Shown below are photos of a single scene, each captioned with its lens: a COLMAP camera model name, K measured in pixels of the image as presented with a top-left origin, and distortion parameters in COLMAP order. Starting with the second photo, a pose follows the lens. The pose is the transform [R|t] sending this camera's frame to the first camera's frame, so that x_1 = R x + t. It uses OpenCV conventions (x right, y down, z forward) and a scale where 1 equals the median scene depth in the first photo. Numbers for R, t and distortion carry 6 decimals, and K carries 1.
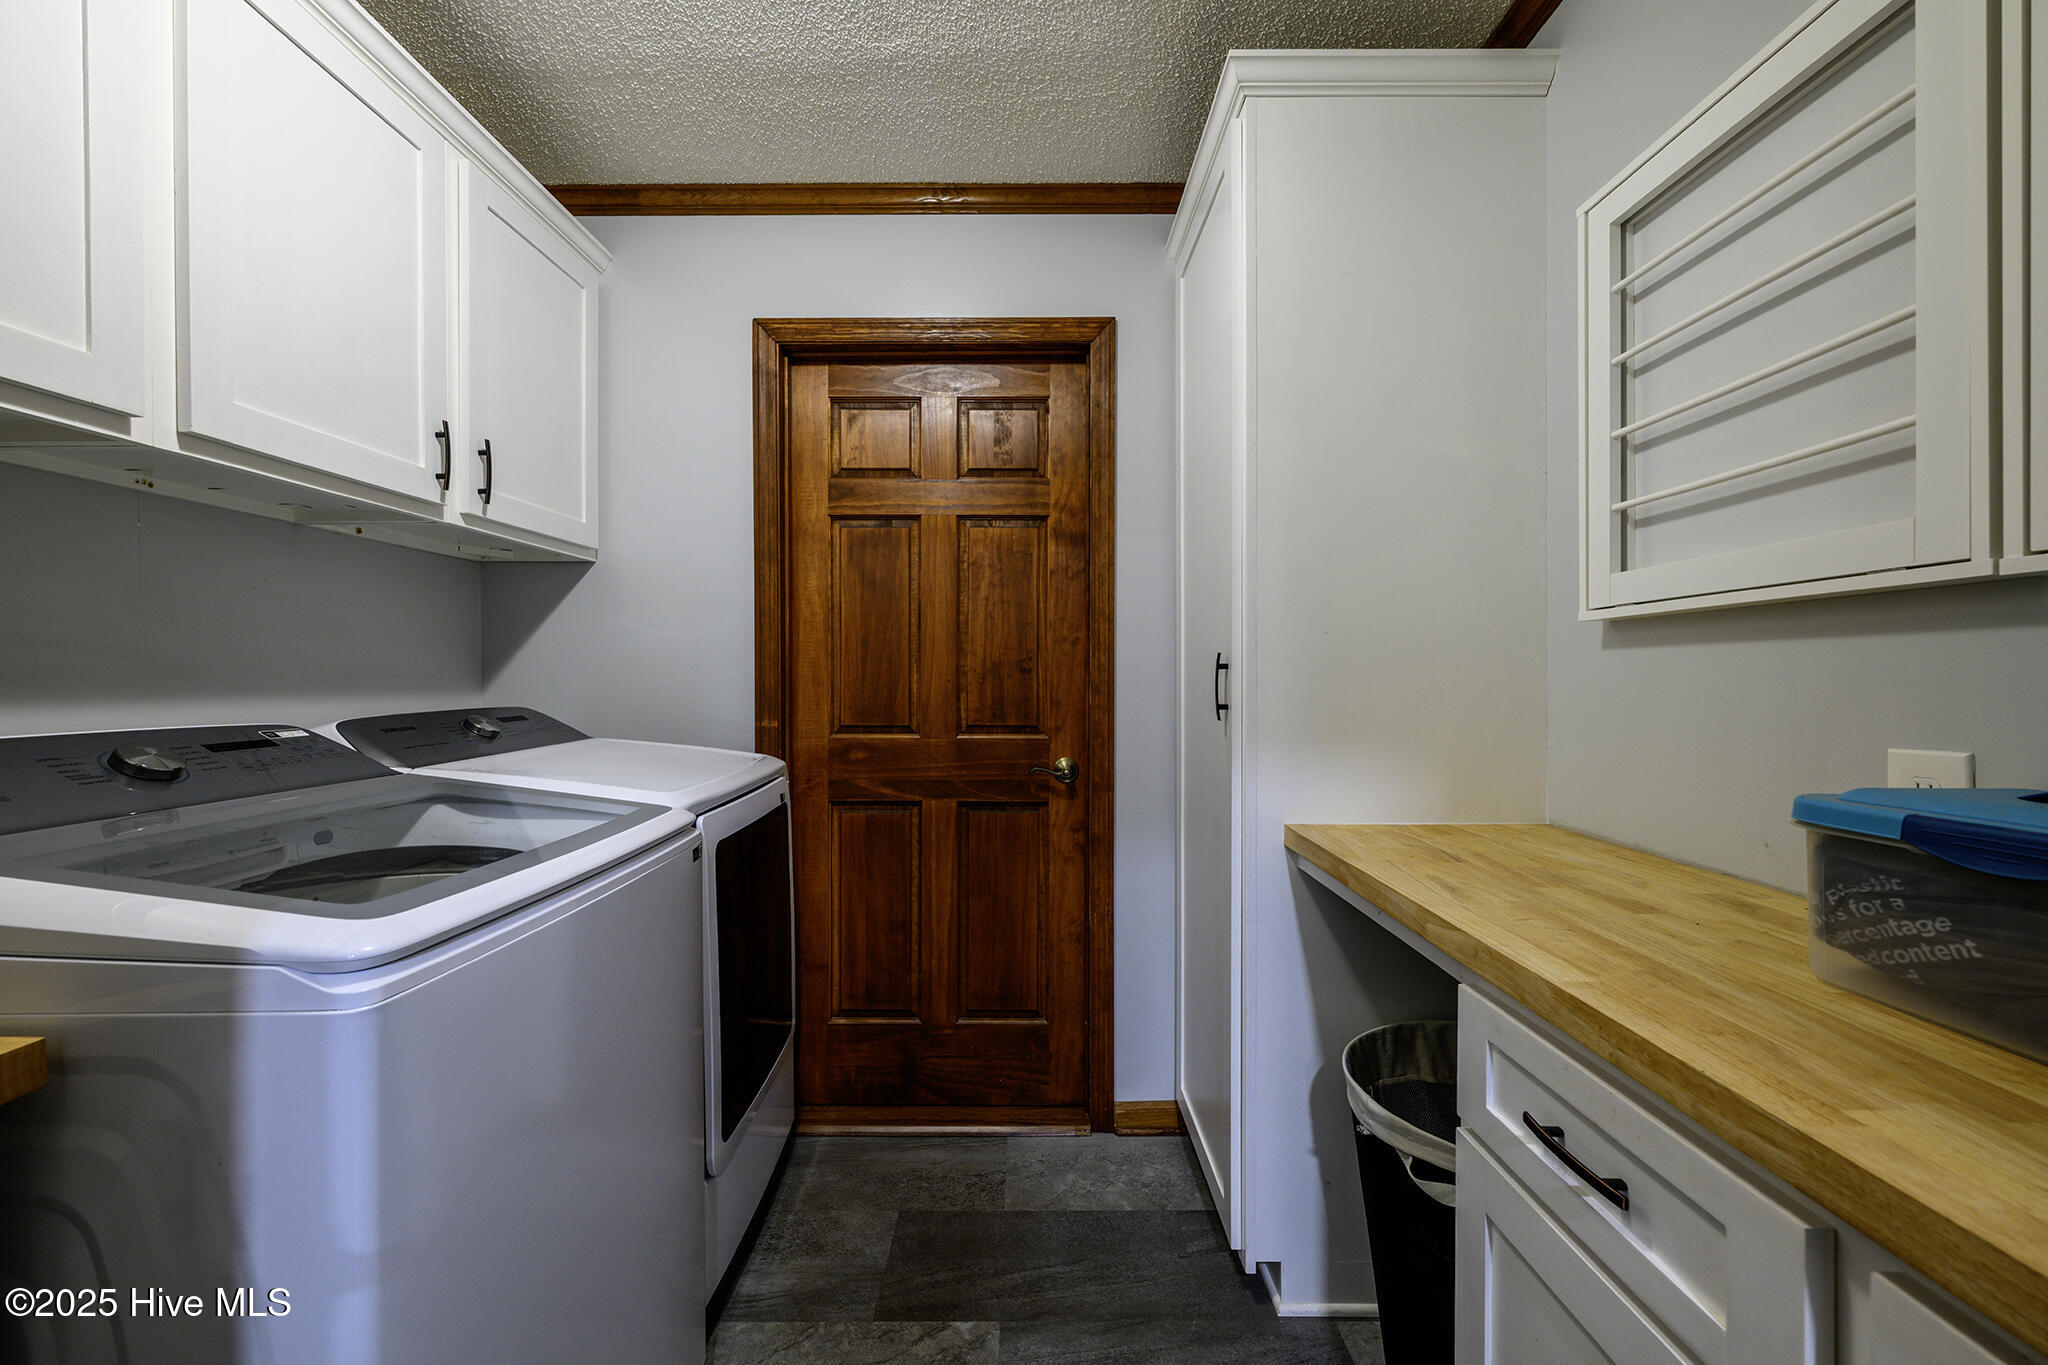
lens RADIAL K [[811.8, 0, 1019.4], [0, 811.8, 682.9], [0, 0, 1]] dist [-0.001107, -0.000080]
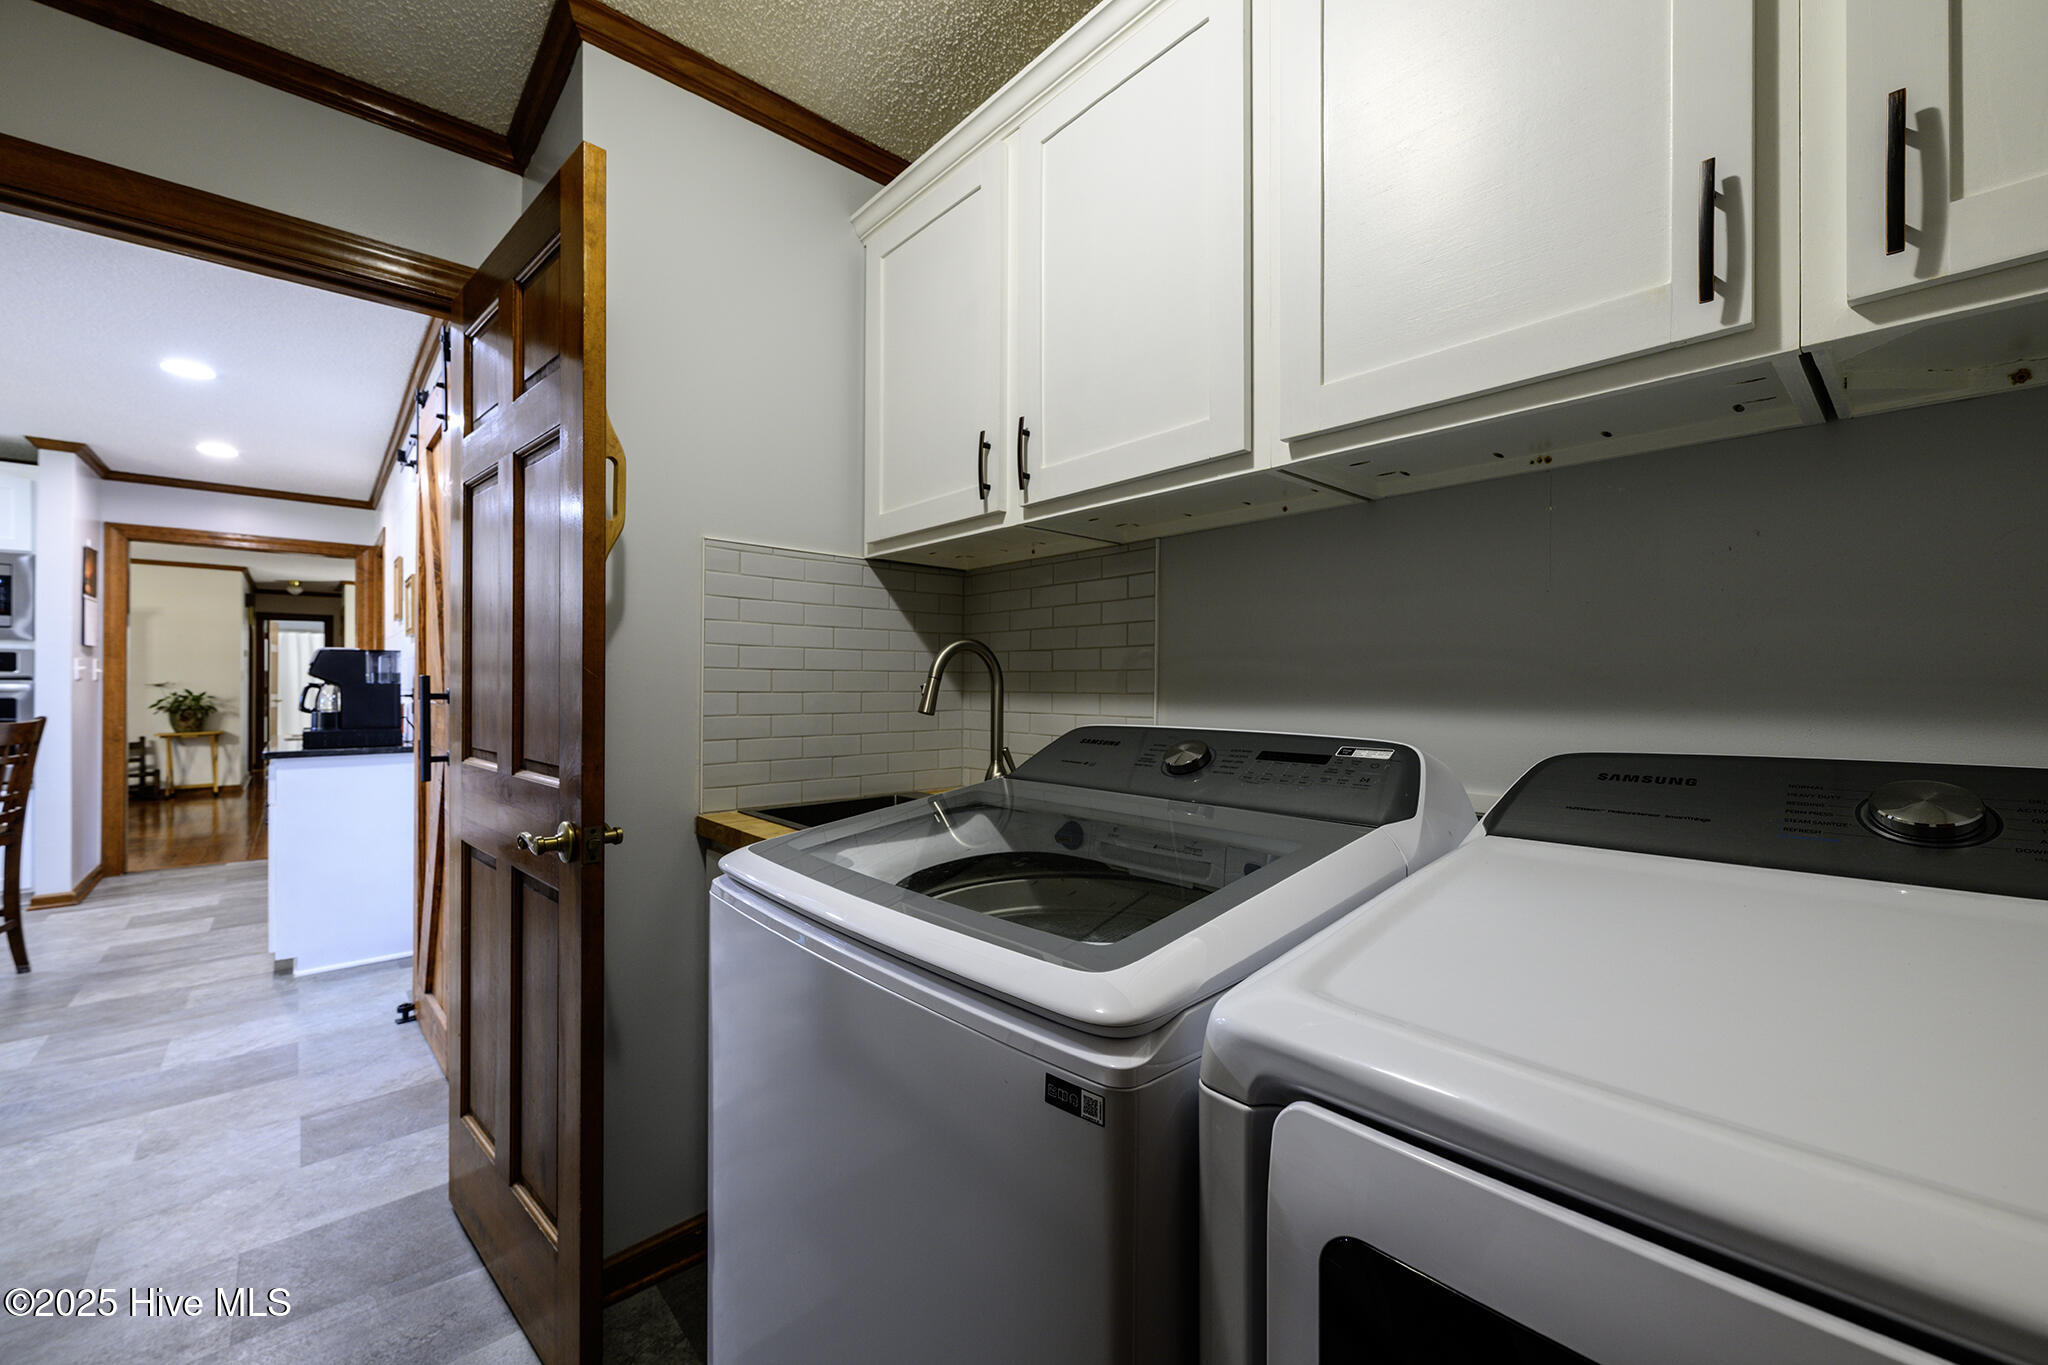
lens RADIAL K [[811.8, 0, 1021.4], [0, 811.8, 679.1], [0, 0, 1]] dist [-0.001107, -0.000080]
pose [[-0.752017, 0.011494, -0.659044, -0.077534], [0.011180, 0.999927, 0.004682, -0.021096], [0.659049, -0.003847, -0.752090, 1.323331]]
